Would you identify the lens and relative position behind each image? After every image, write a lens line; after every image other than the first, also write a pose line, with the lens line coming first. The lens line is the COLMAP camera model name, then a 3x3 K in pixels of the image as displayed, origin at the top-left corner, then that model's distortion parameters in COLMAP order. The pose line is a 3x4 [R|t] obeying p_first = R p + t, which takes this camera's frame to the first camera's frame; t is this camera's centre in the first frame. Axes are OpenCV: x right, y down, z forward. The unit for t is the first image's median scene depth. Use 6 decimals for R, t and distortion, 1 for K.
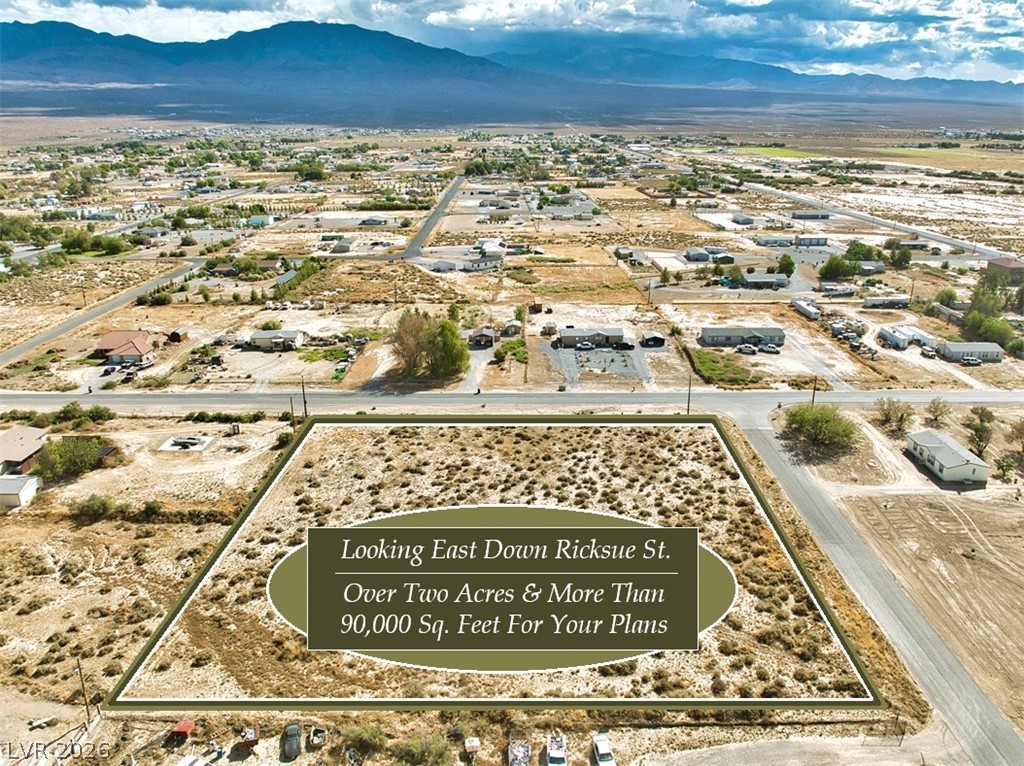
lens RADIAL K [[726.6, 0, 514.9], [0, 726.6, 430.9], [0, 0, 1]] dist [-0.030471, -0.007324]
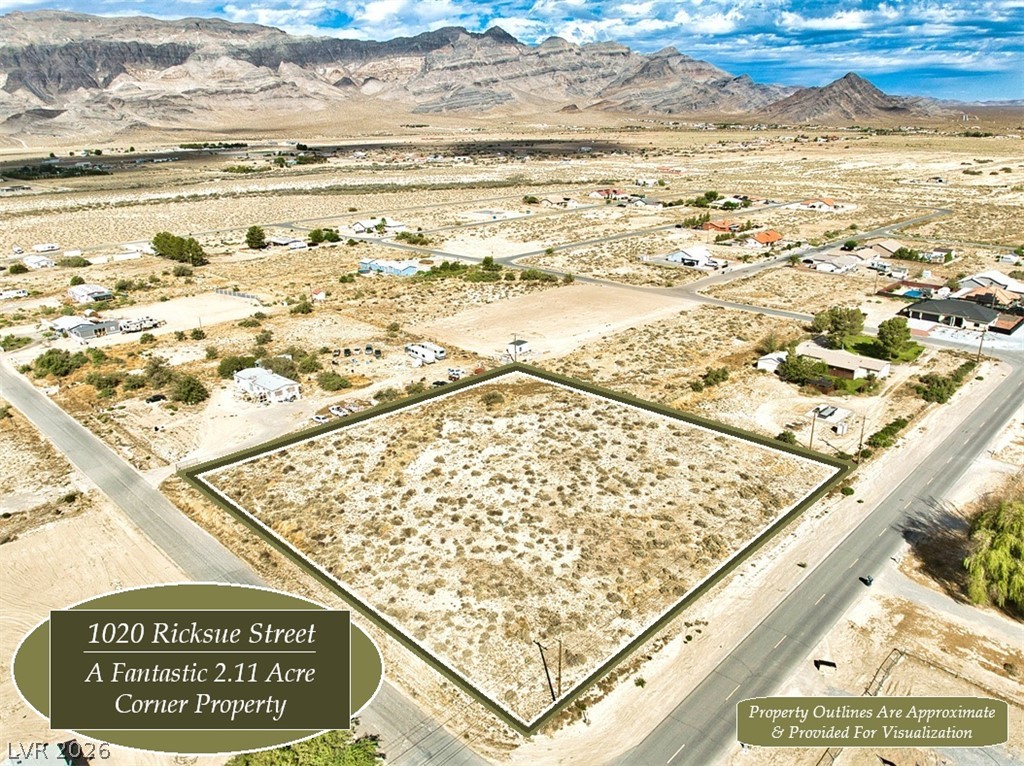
lens RADIAL K [[726.6, 0, 514.9], [0, 726.6, 430.9], [0, 0, 1]] dist [-0.030471, -0.007324]
pose [[-0.692638, 0.295756, -0.657861, 0.541882], [-0.268905, 0.740431, 0.615997, -0.470385], [0.669285, 0.603565, -0.433320, 1.111186]]
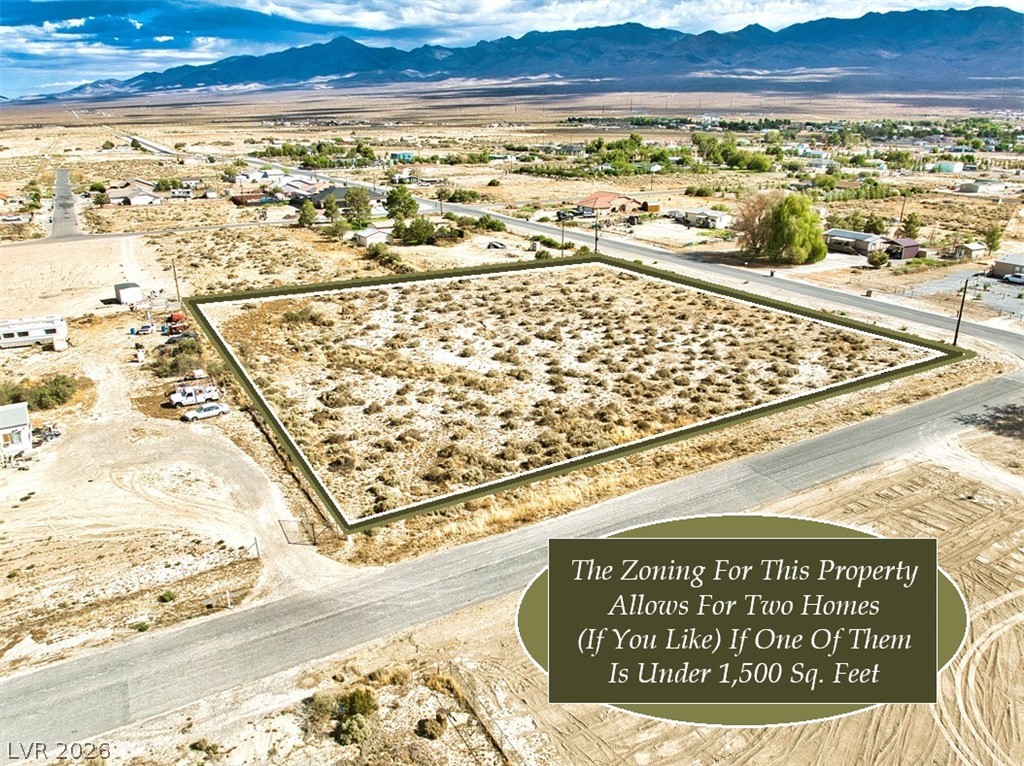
lens RADIAL K [[745.0, 0, 514.3], [0, 745.0, 400.0], [0, 0, 1]] dist [-0.029108, -0.027809]
pose [[0.507518, 0.311491, -0.803368, 0.587918], [-0.333825, 0.930633, 0.149946, 0.055801], [0.794347, 0.192084, 0.576296, 0.350019]]
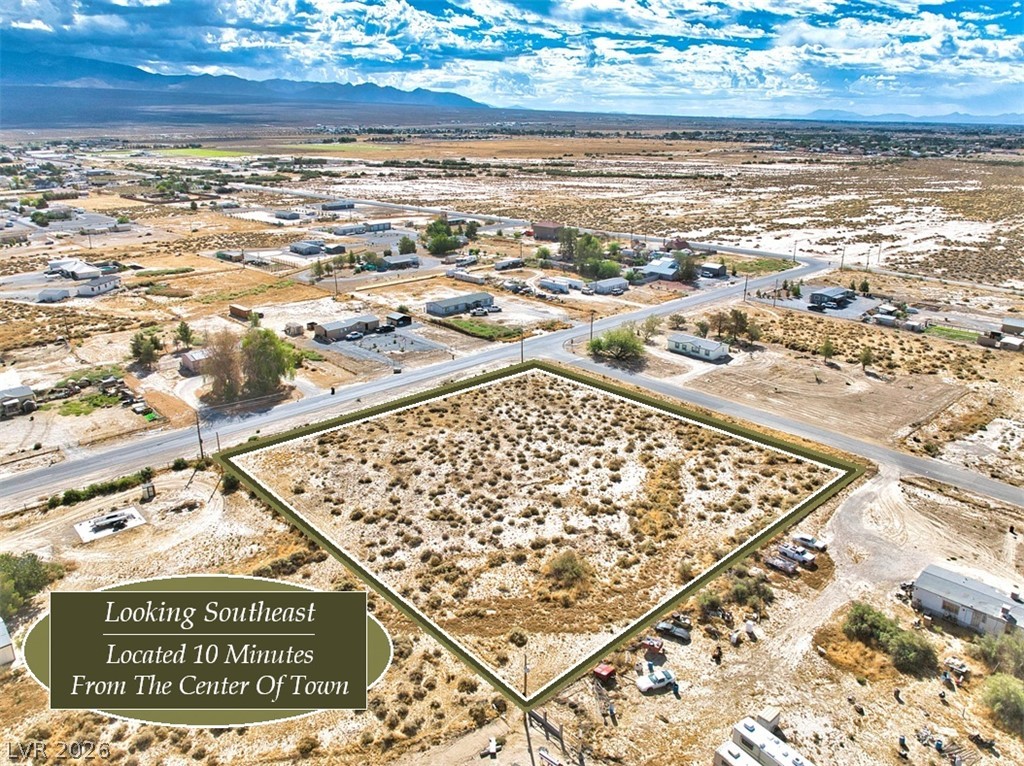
lens RADIAL K [[739.8, 0, 513.9], [0, 739.8, 396.3], [0, 0, 1]] dist [-0.031715, -0.024361]
pose [[0.725044, -0.235689, 0.647118, -0.587891], [0.266038, 0.962532, 0.052492, -0.038887], [-0.635244, 0.134099, 0.760581, 0.094154]]
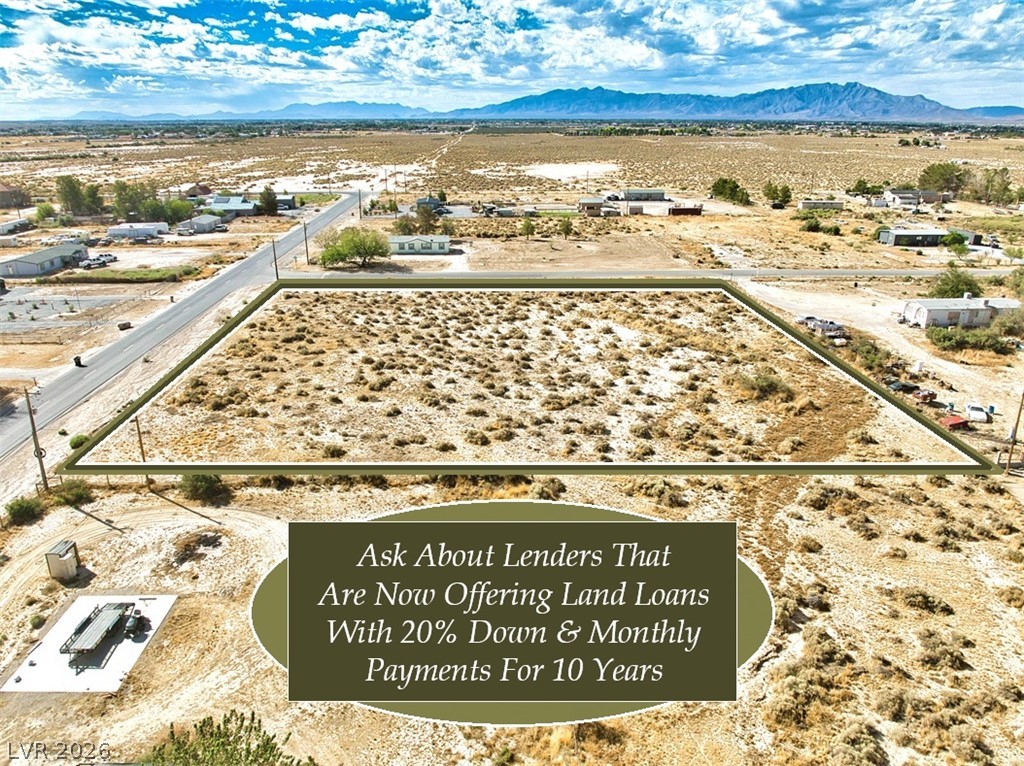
lens RADIAL K [[752.4, 0, 515.5], [0, 752.4, 382.6], [0, 0, 1]] dist [-0.040611, -0.003614]
pose [[-0.054718, -0.326556, 0.943593, -0.694902], [0.391037, 0.862518, 0.321174, -0.104613], [-0.918747, 0.386553, 0.080500, 0.728623]]
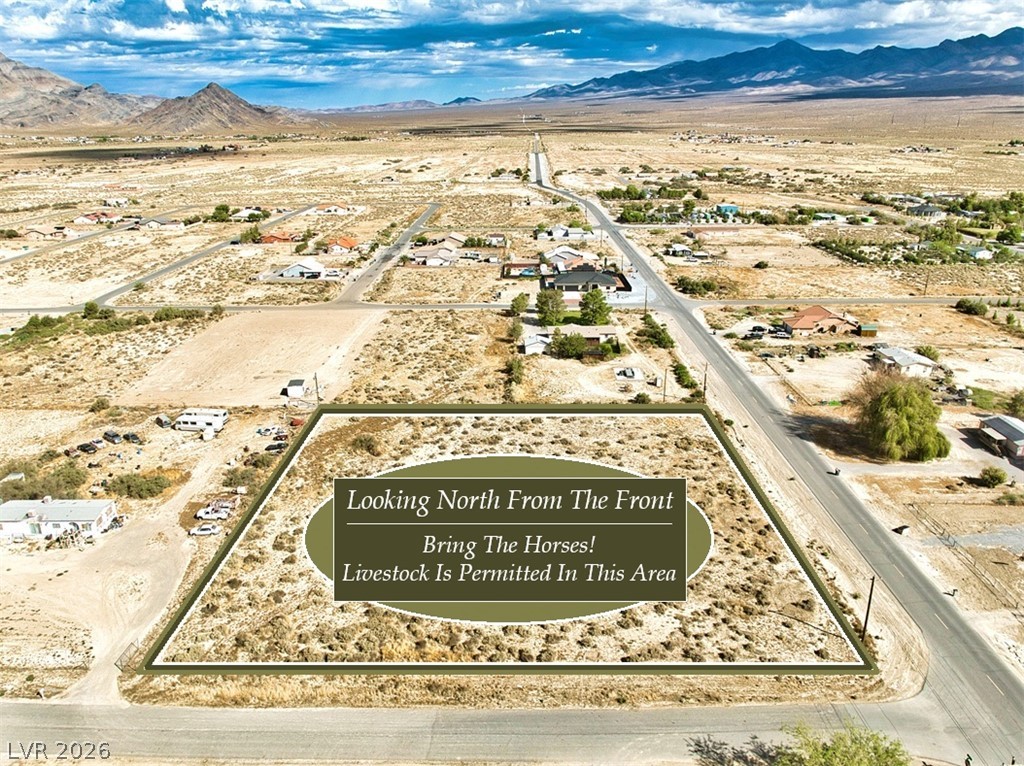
lens RADIAL K [[726.6, 0, 514.9], [0, 726.6, 430.9], [0, 0, 1]] dist [-0.030471, -0.007324]
pose [[0.004433, 0.395222, -0.918575, 0.706235], [-0.383288, 0.849101, 0.363481, -0.267821], [0.923618, 0.350467, 0.155248, 0.624908]]
